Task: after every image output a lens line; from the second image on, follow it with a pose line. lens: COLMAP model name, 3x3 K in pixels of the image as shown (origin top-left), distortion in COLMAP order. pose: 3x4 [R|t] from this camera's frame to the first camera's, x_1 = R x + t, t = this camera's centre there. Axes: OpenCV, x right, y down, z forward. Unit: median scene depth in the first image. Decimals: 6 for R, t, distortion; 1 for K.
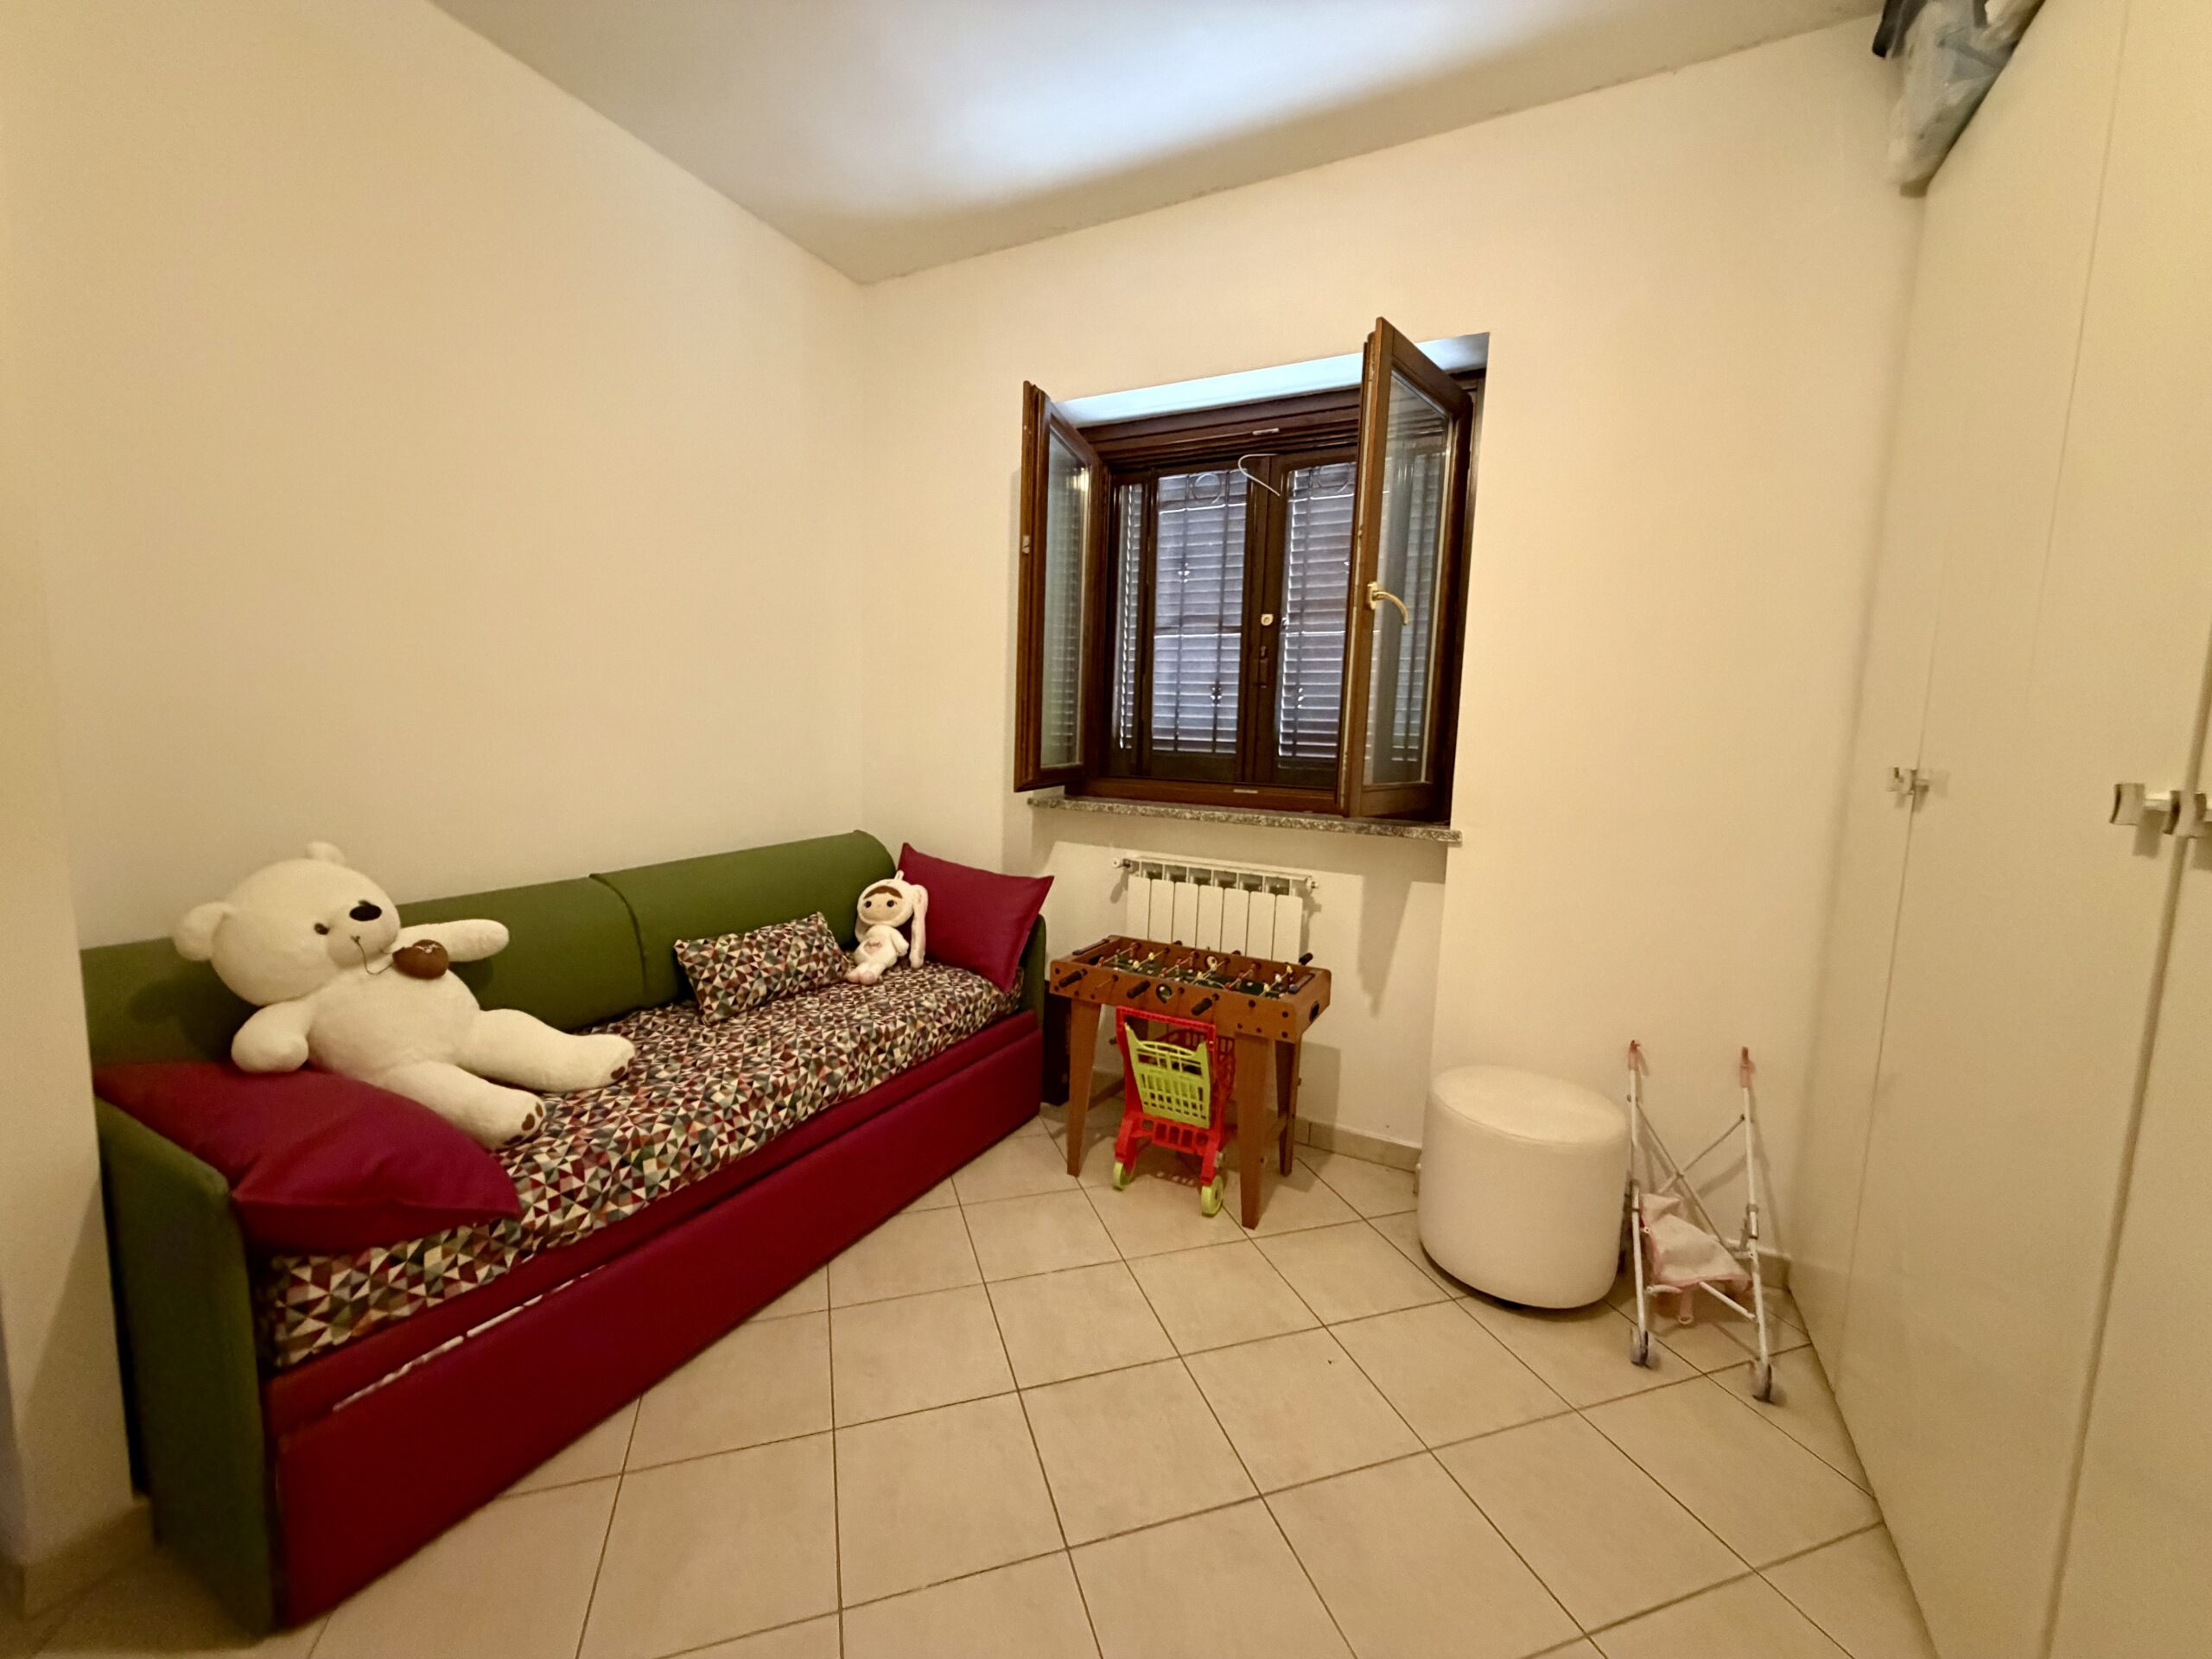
lens RADIAL K [[876.9, 0, 1098.3], [0, 876.9, 828.0], [0, 0, 1]] dist [0.001271, -0.000185]
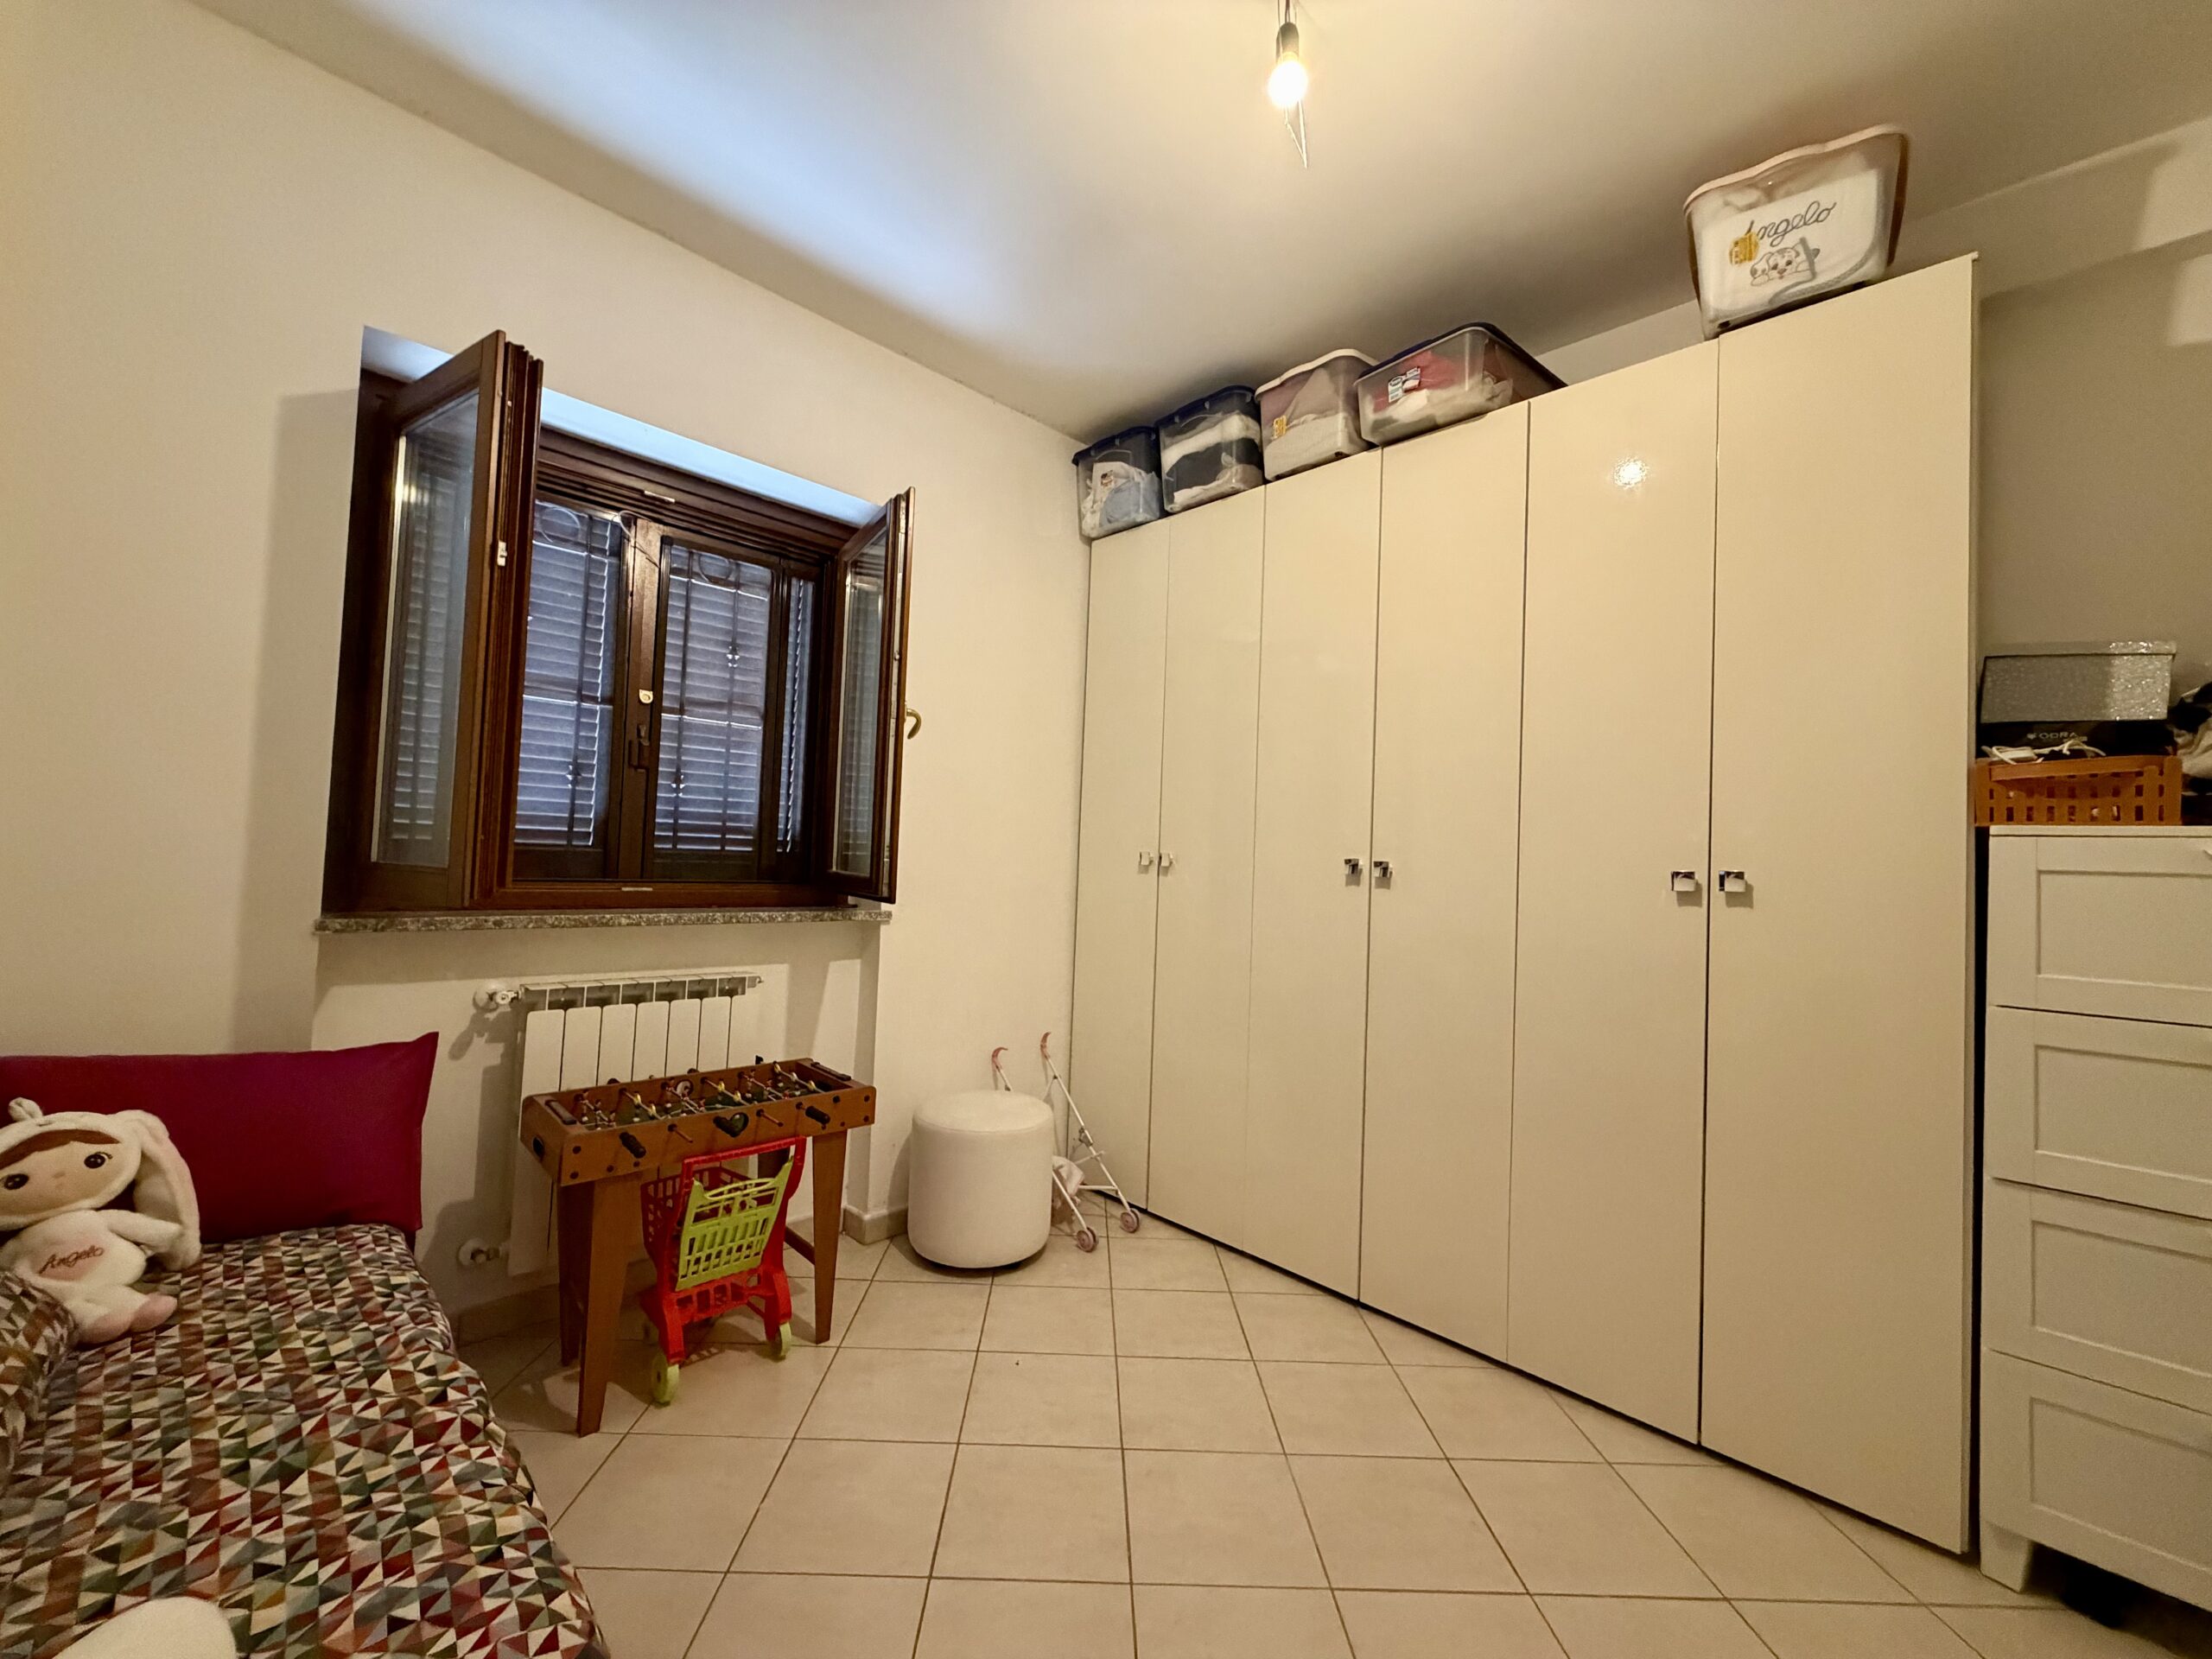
lens RADIAL K [[891.7, 0, 1106.0], [0, 891.7, 829.5], [0, 0, 1]] dist [-0.000123, -0.000294]
pose [[0.290427, -0.004813, 0.956885, -0.682268], [0.068331, 0.997539, -0.015722, -0.068913], [-0.954454, 0.069951, 0.290041, 0.366262]]
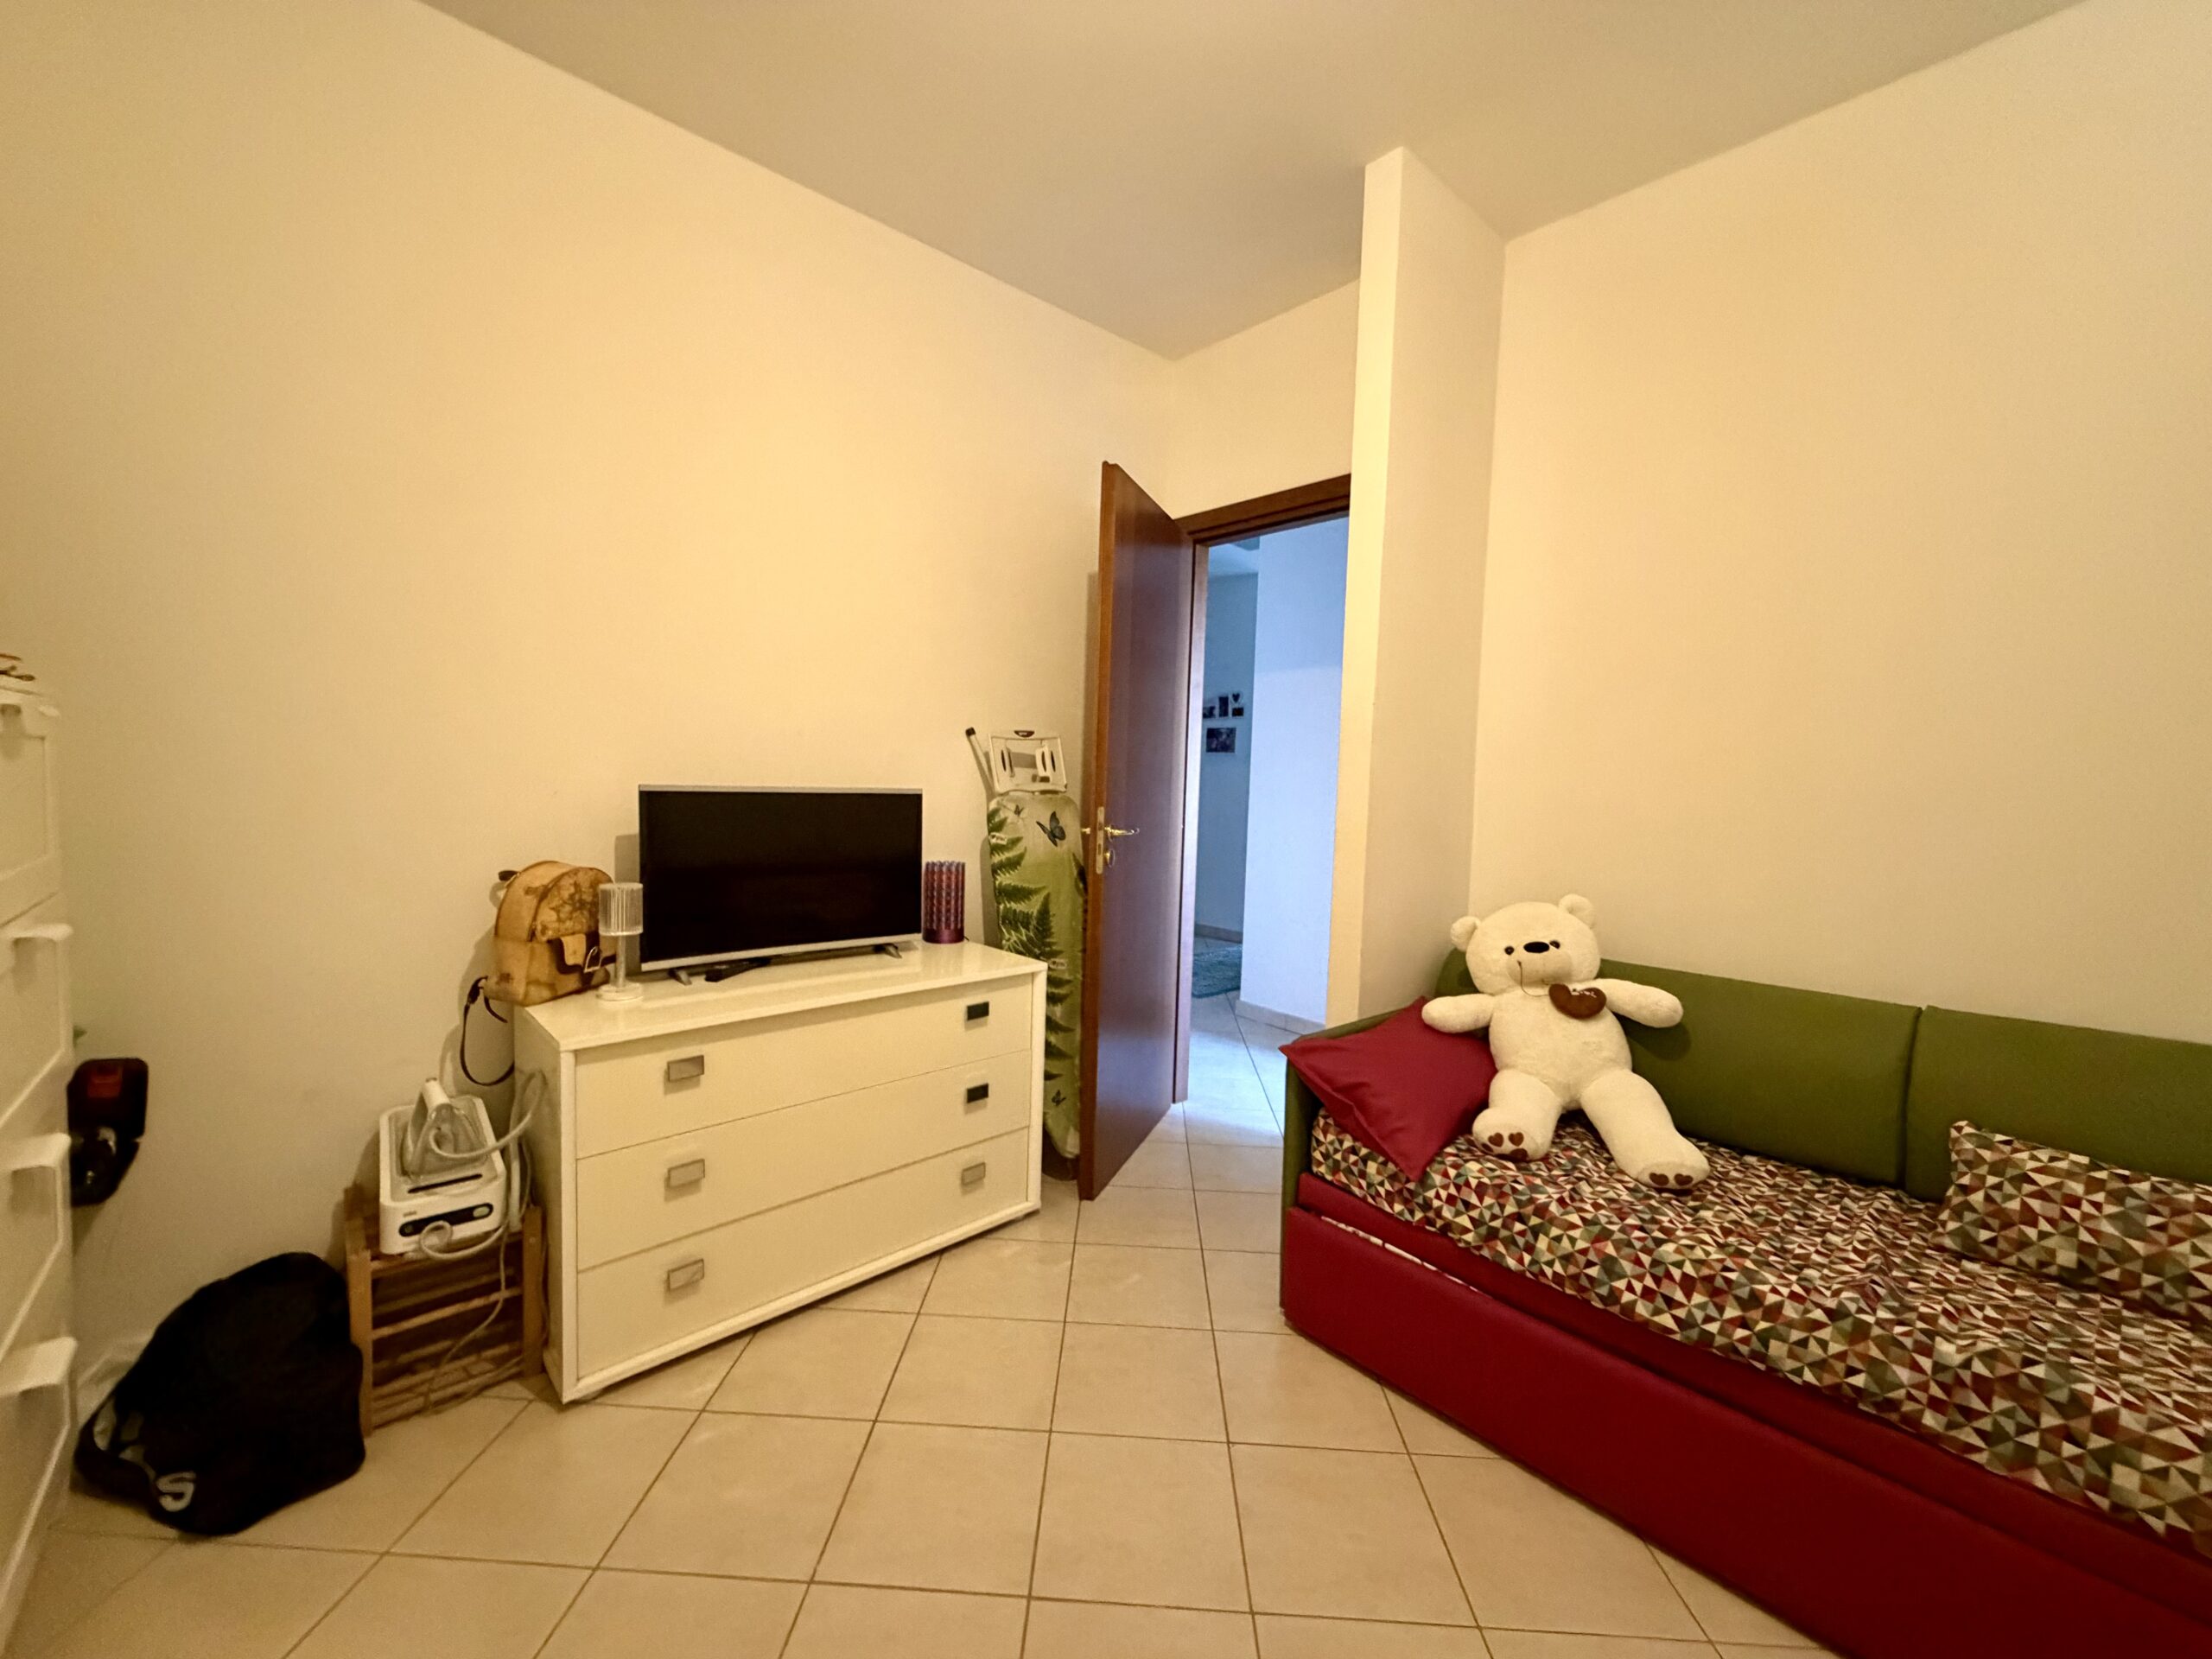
lens RADIAL K [[891.7, 0, 1106.0], [0, 891.7, 829.5], [0, 0, 1]] dist [-0.000123, -0.000294]
pose [[-0.350223, 0.009256, -0.936620, 0.428318], [-0.148231, 0.986803, 0.065179, -0.046062], [0.924863, 0.161663, -0.344229, 0.590963]]
